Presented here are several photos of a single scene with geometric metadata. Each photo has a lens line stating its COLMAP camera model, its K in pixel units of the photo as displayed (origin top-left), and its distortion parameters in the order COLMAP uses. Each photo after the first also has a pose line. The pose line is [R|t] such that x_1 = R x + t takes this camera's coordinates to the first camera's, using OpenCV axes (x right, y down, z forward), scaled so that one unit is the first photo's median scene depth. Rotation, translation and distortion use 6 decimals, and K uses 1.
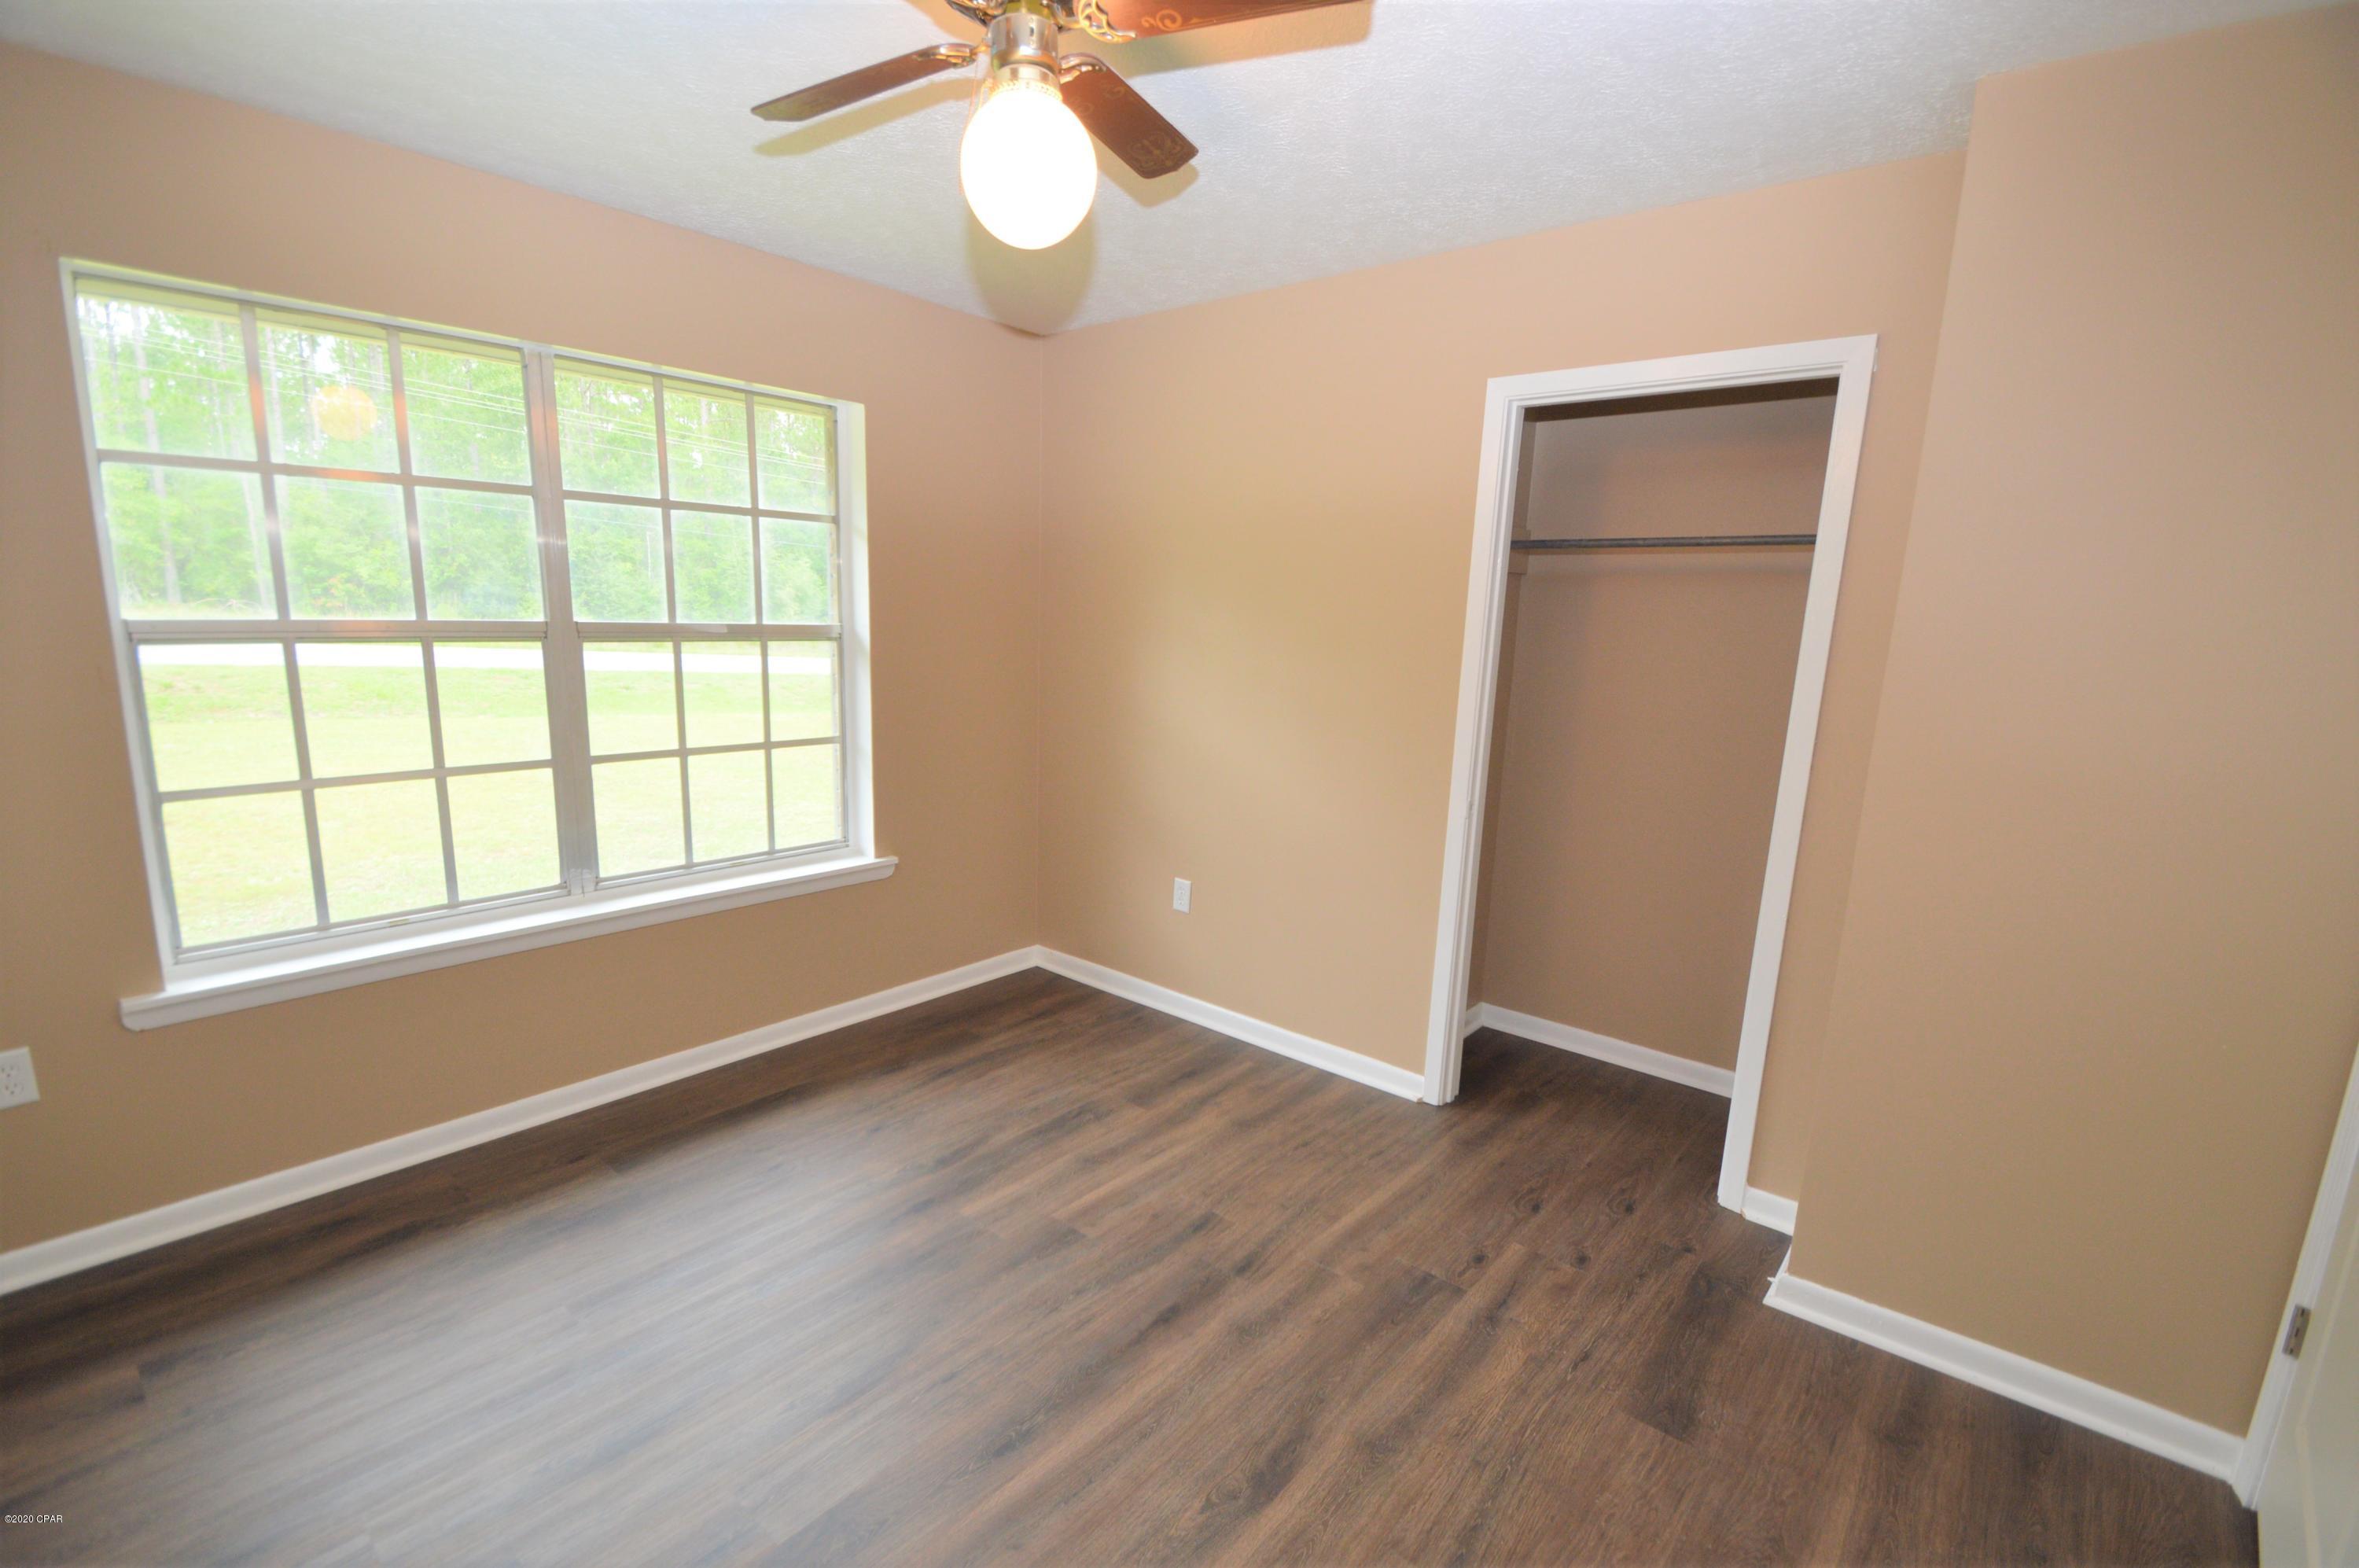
lens RADIAL K [[1051.6, 0, 1160.5], [0, 1051.6, 807.1], [0, 0, 1]] dist [0.015643, -0.016336]
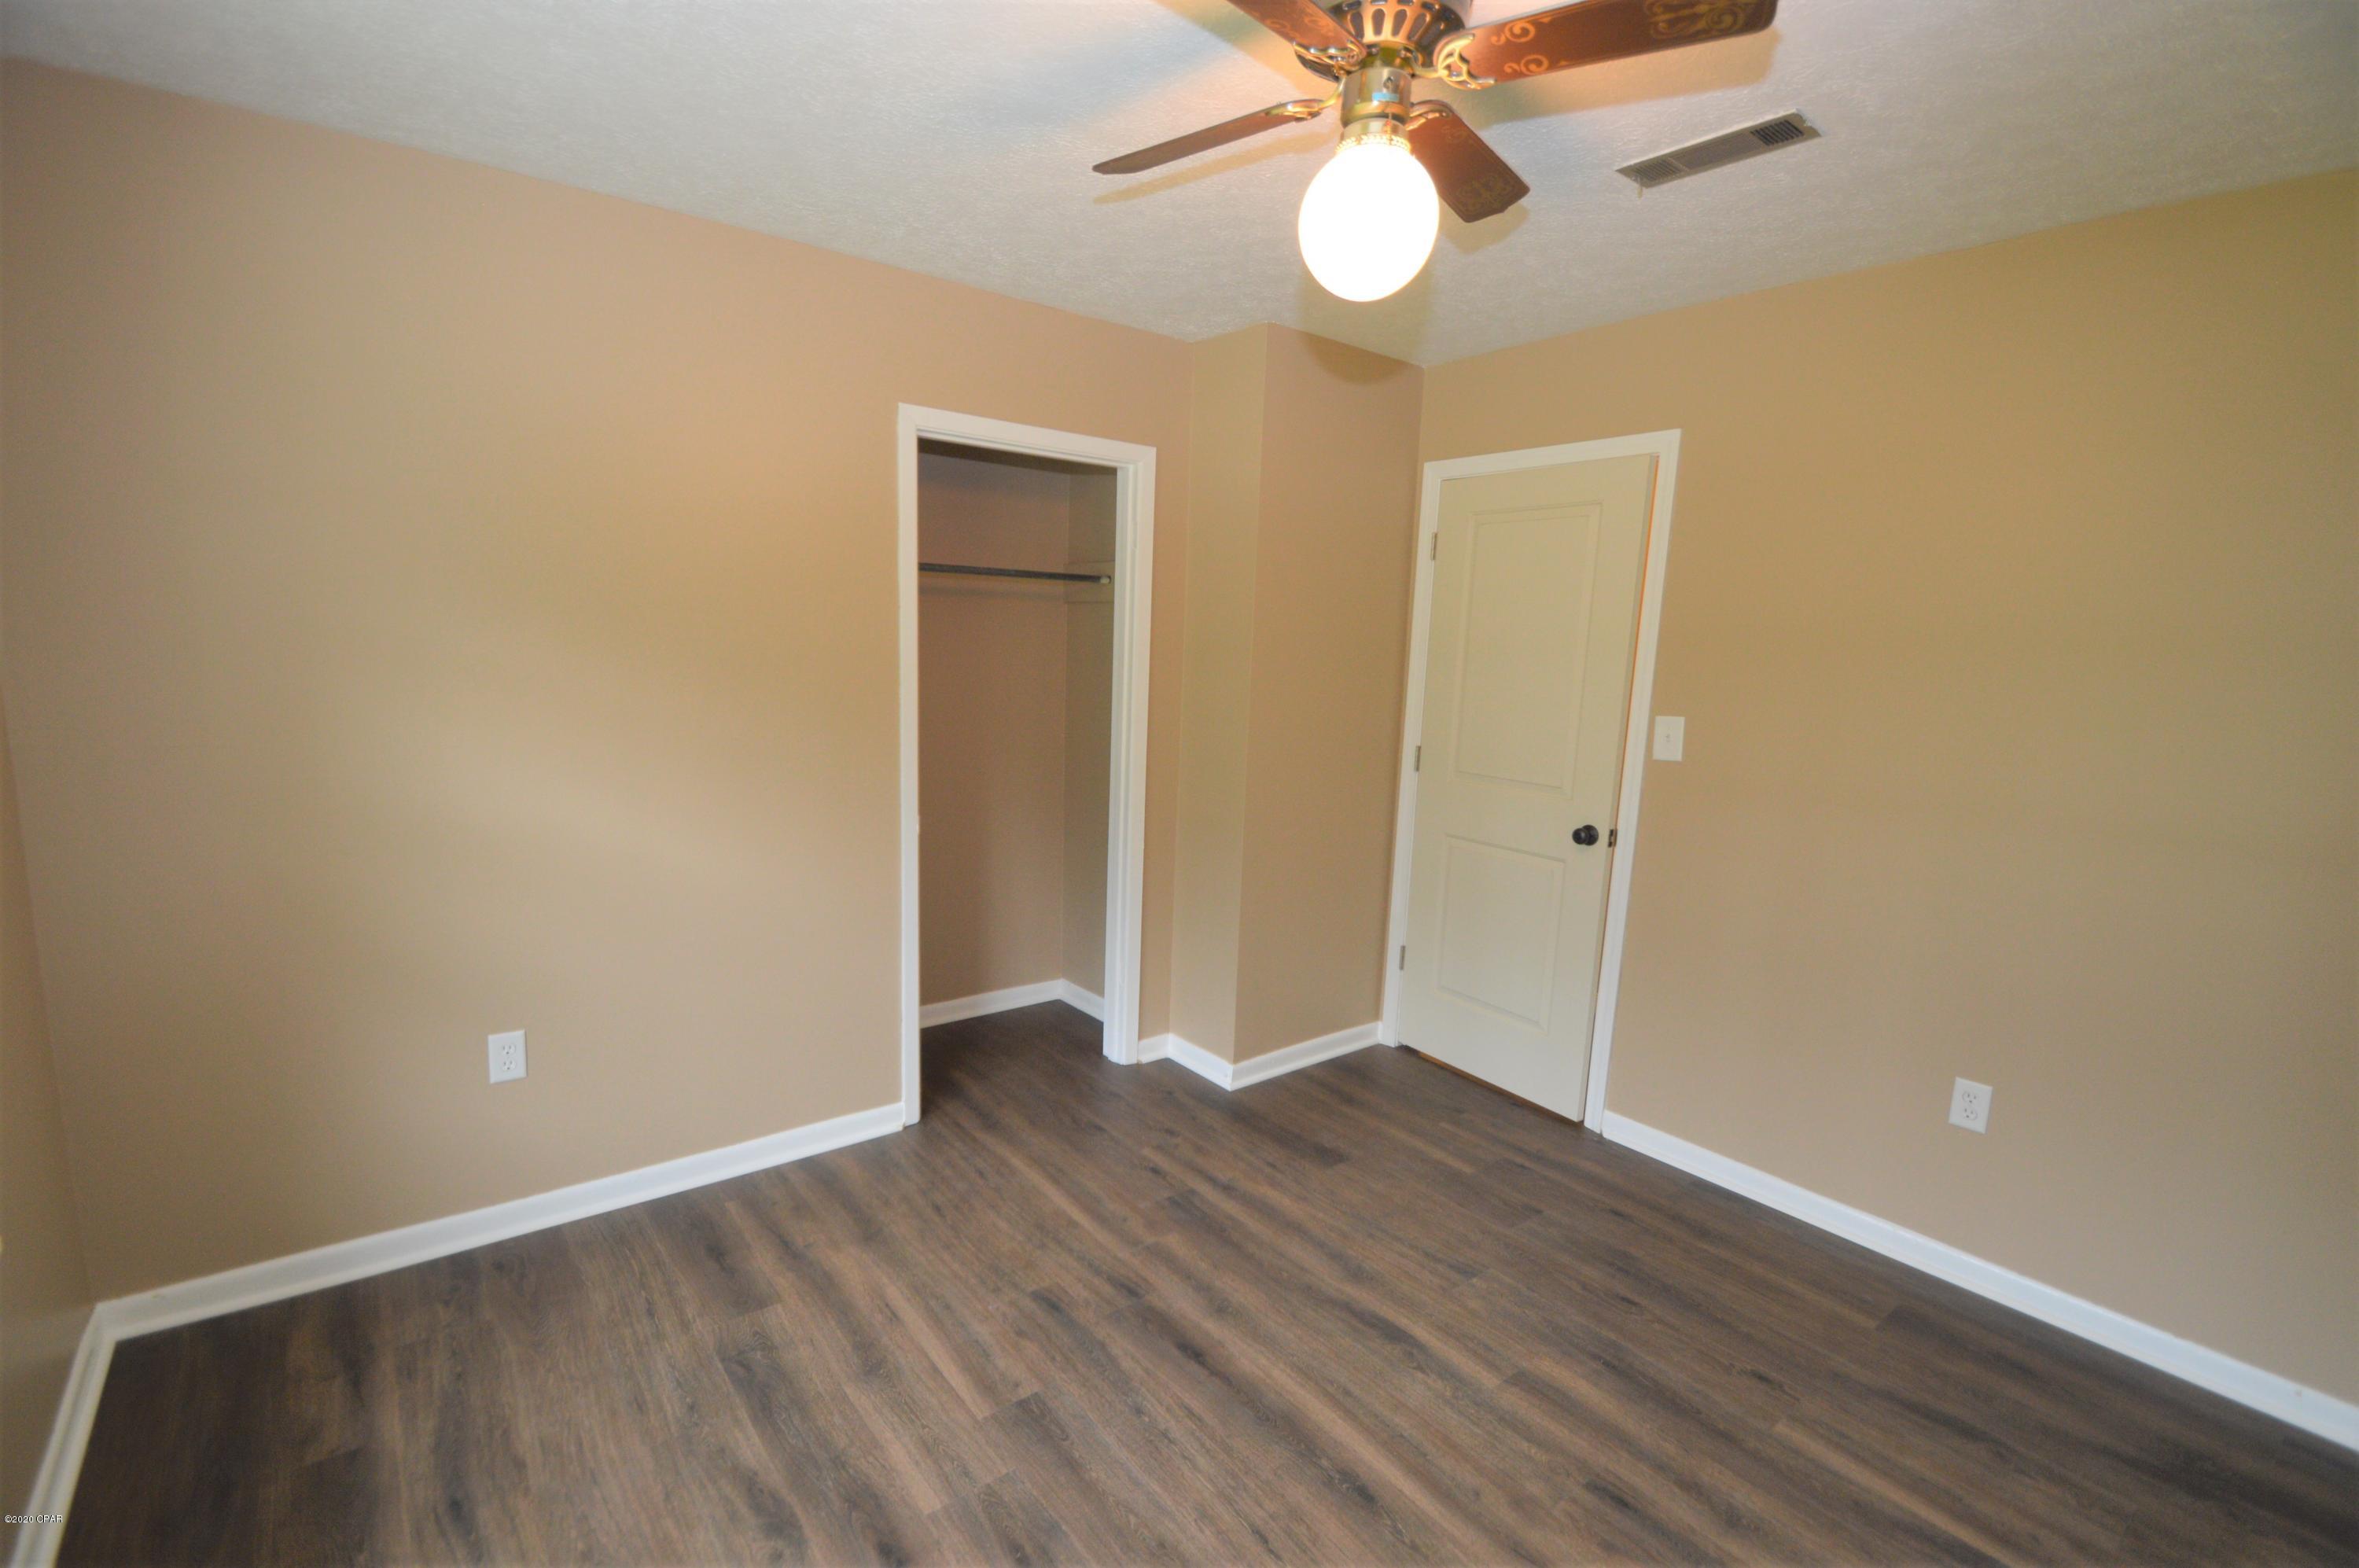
lens RADIAL K [[1051.6, 0, 1160.5], [0, 1051.6, 807.1], [0, 0, 1]] dist [0.015643, -0.016336]
pose [[0.195981, -0.175766, 0.964727, -0.726127], [0.157786, 0.976638, 0.145882, -0.142999], [-0.967830, 0.123630, 0.219136, 0.621920]]
